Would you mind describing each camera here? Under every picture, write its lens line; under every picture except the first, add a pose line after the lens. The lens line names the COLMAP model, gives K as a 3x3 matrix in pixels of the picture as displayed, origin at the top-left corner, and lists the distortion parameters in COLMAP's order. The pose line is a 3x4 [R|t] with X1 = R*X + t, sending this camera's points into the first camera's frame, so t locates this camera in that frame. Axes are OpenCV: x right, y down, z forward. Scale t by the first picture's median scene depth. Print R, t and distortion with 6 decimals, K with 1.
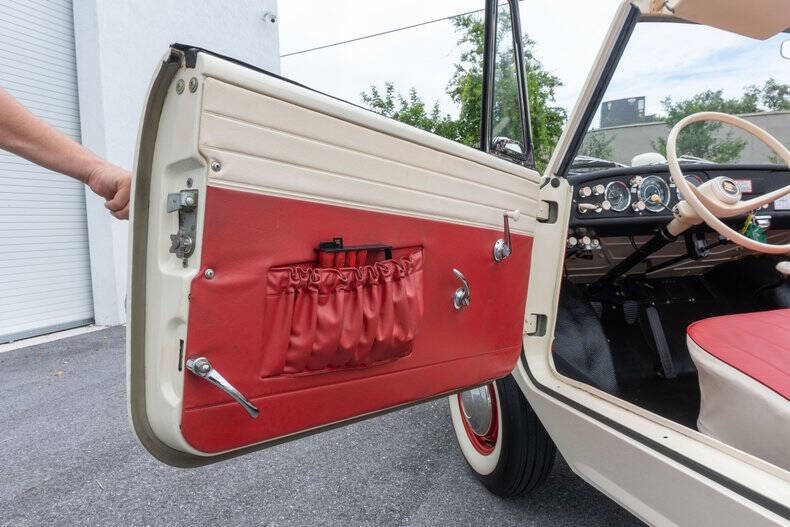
lens RADIAL K [[519.8, 0, 391.0], [0, 519.8, 261.3], [0, 0, 1]] dist [-0.029501, -0.003315]
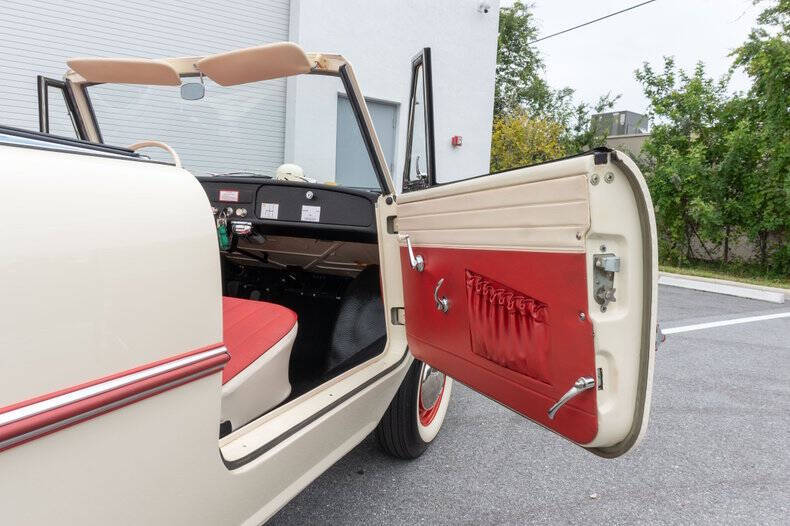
lens RADIAL K [[531.2, 0, 395.0], [0, 531.2, 263.0], [0, 0, 1]] dist [-0.021441, -0.004374]
pose [[0.796590, 0.150124, -0.585582, 1.927975], [-0.127314, 0.988610, 0.080256, -0.151563], [0.590961, 0.010622, 0.806630, 0.209227]]
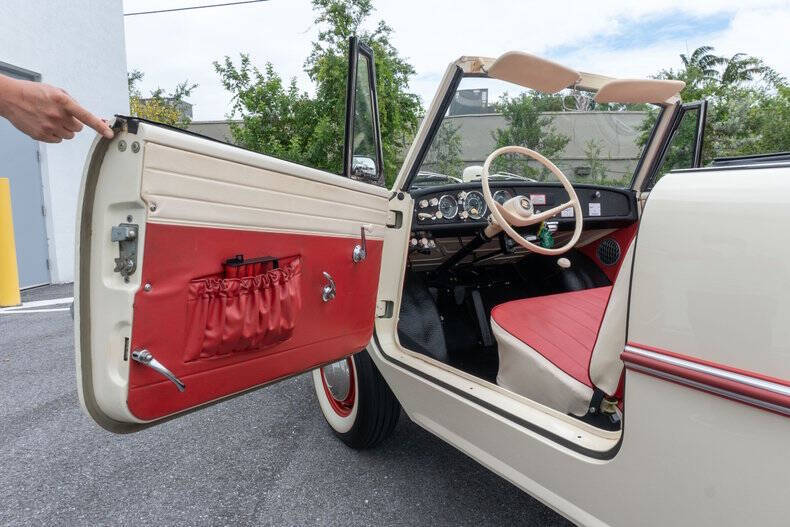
lens RADIAL K [[519.8, 0, 391.0], [0, 519.8, 261.3], [0, 0, 1]] dist [-0.029501, -0.003315]
pose [[0.961879, -0.003732, 0.273449, -0.049079], [-0.009188, 0.998901, 0.045952, -0.049464], [-0.273320, -0.046713, 0.960788, -0.201970]]
